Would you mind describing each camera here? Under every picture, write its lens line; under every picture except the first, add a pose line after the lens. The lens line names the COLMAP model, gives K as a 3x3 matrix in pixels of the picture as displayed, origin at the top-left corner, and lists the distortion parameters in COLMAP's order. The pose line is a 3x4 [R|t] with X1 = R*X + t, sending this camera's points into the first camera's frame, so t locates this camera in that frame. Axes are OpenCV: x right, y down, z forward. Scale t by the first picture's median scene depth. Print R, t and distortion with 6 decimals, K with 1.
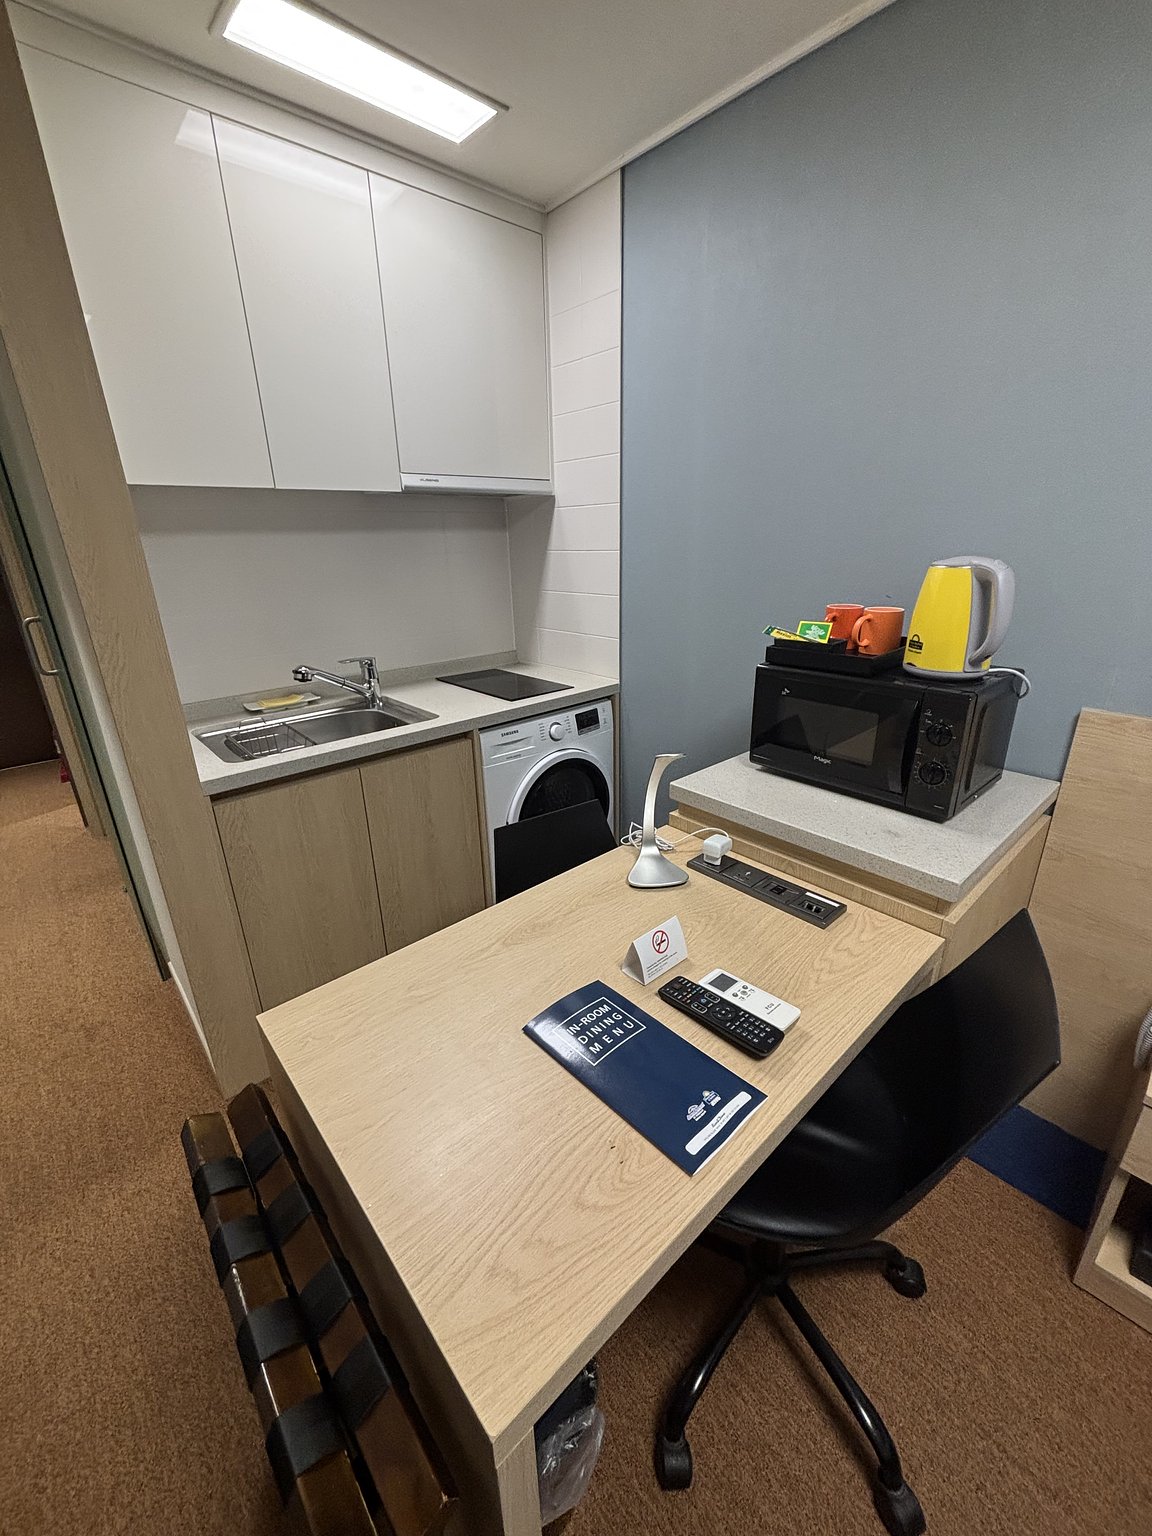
lens RADIAL K [[617.7, 0, 582.9], [0, 617.7, 761.5], [0, 0, 1]] dist [-0.001234, -0.000038]
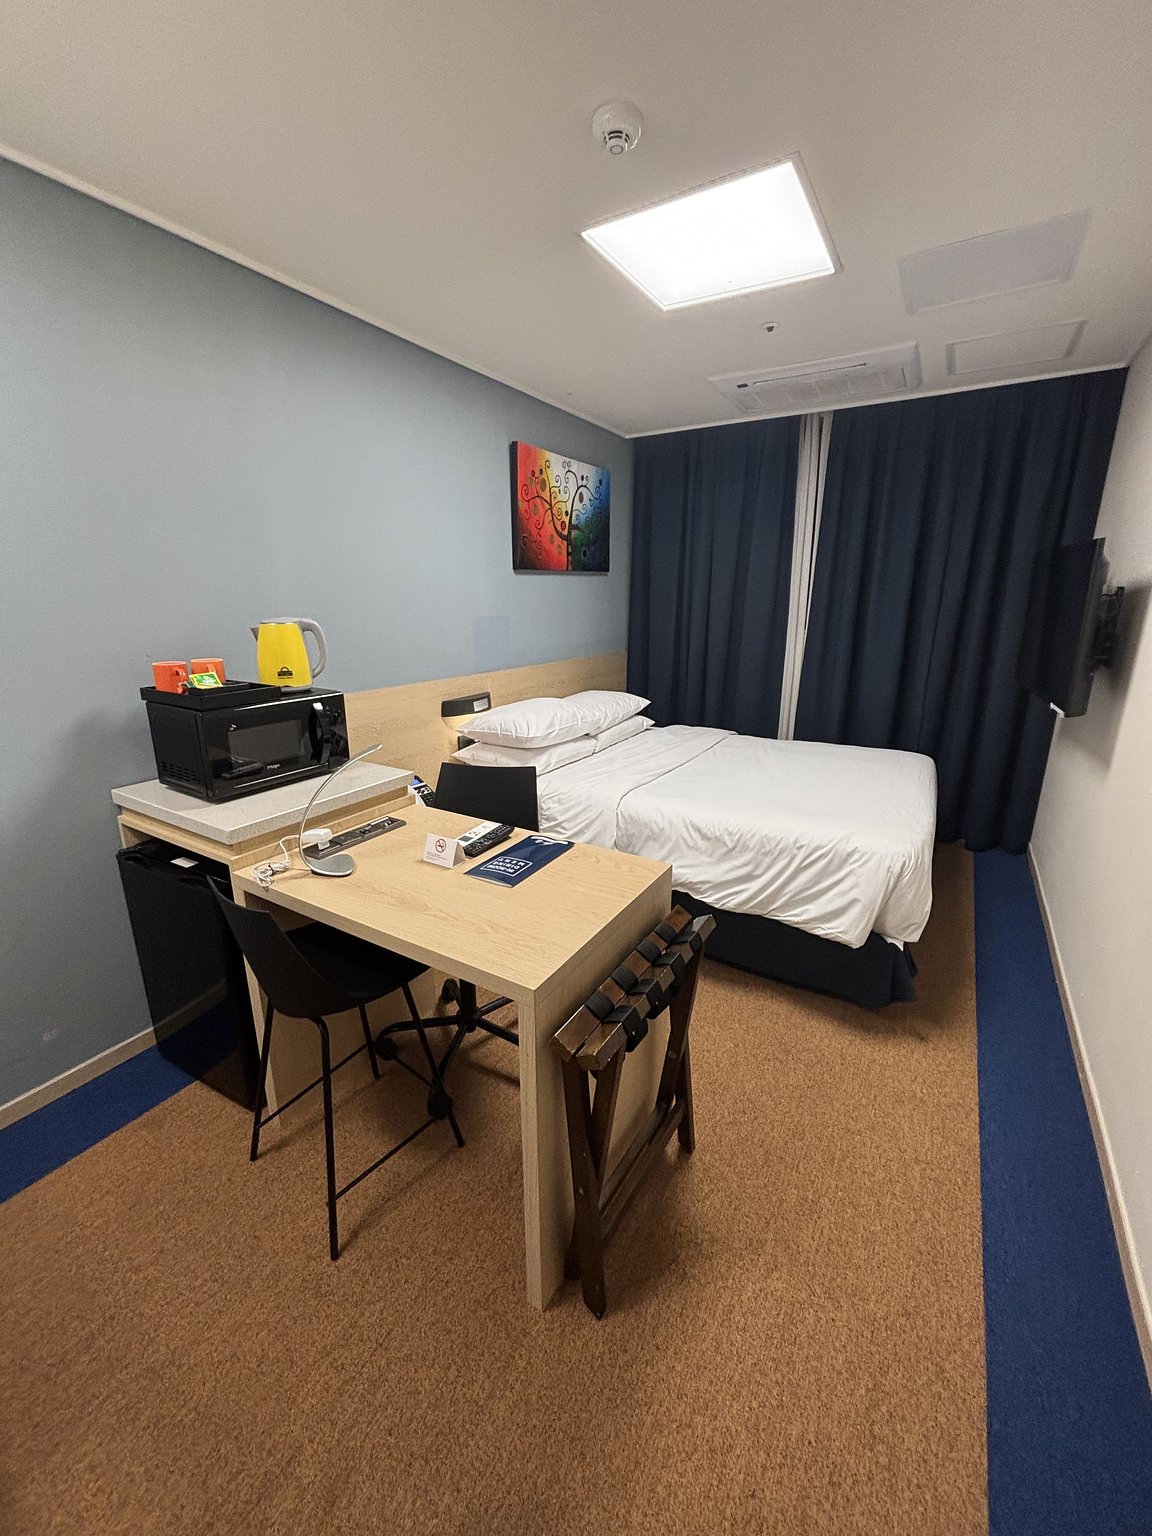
lens RADIAL K [[617.7, 0, 579.7], [0, 617.7, 768.8], [0, 0, 1]] dist [-0.001234, -0.000038]
pose [[-0.278459, -0.242814, 0.929248, -1.251249], [0.337436, 0.881104, 0.331350, -0.262887], [-0.899221, 0.405829, -0.163417, 0.748684]]
